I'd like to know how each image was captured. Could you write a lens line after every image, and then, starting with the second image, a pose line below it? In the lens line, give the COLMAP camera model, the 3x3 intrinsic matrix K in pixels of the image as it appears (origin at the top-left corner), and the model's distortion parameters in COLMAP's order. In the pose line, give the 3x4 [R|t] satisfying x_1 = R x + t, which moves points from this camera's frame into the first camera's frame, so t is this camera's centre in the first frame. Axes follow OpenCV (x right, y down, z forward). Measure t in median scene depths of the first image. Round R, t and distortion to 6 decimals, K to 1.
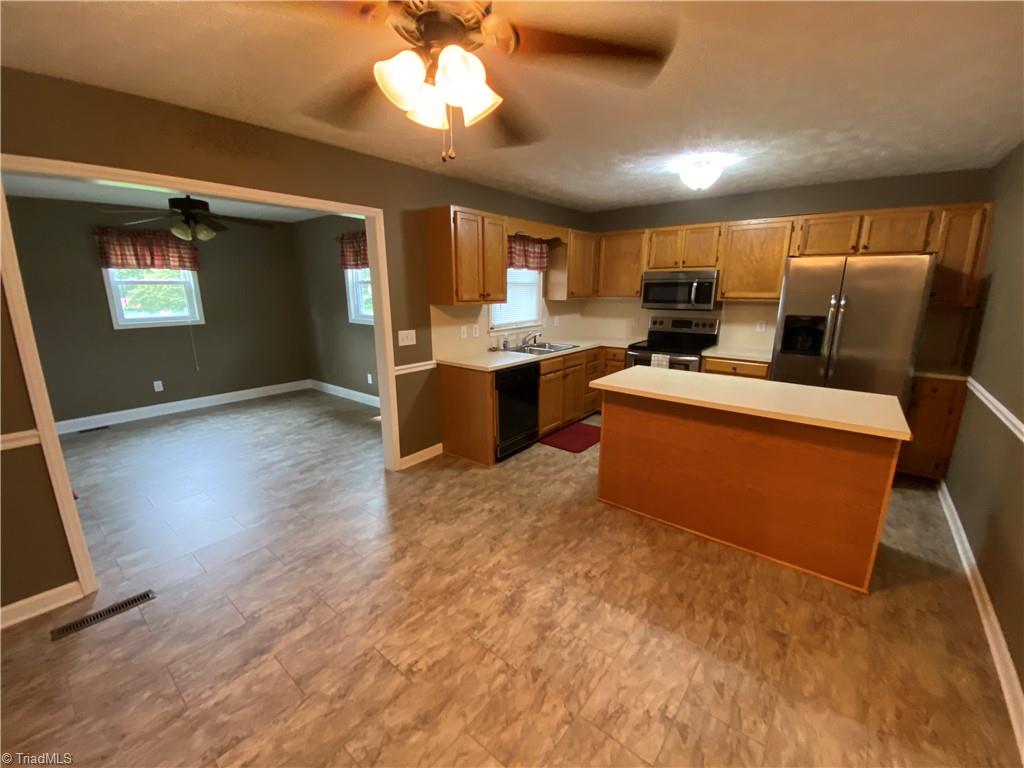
lens RADIAL K [[416.2, 0, 509.7], [0, 416.2, 382.0], [0, 0, 1]] dist [0.031095, -0.025453]
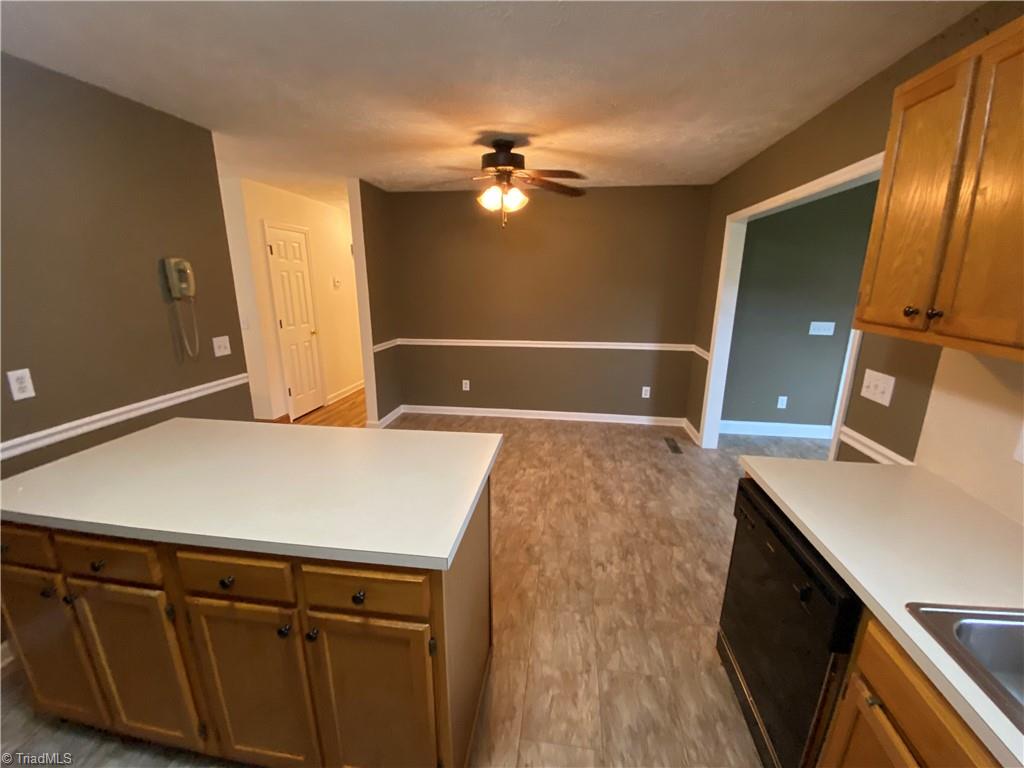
lens RADIAL K [[409.9, 0, 512.0], [0, 409.9, 384.0], [0, 0, 1]] dist [0.028551, -0.023926]
pose [[-0.857915, 0.118580, -0.499921, 0.301398], [-0.120593, 0.899349, 0.420273, -0.208482], [0.499439, 0.420845, -0.757265, 0.904189]]
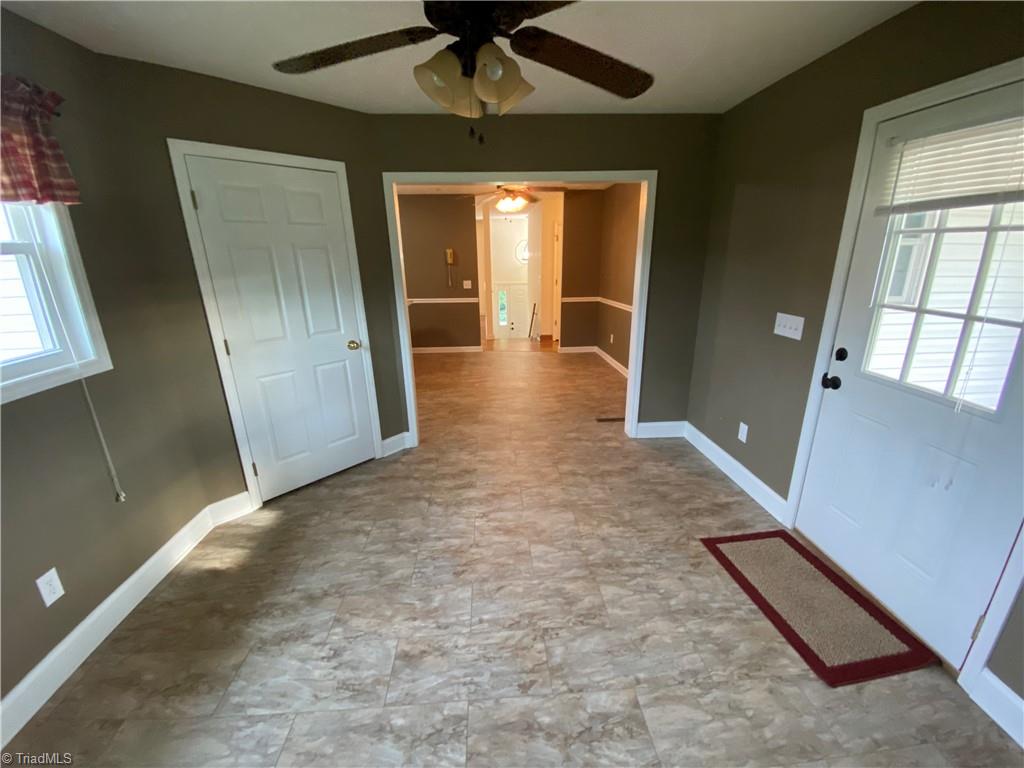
lens RADIAL K [[409.9, 0, 512.0], [0, 409.9, 384.0], [0, 0, 1]] dist [0.028551, -0.023926]
pose [[-0.678376, -0.204402, 0.705710, -0.901464], [0.179461, 0.885329, 0.428937, -0.242973], [-0.712461, 0.417627, -0.563904, 1.086002]]
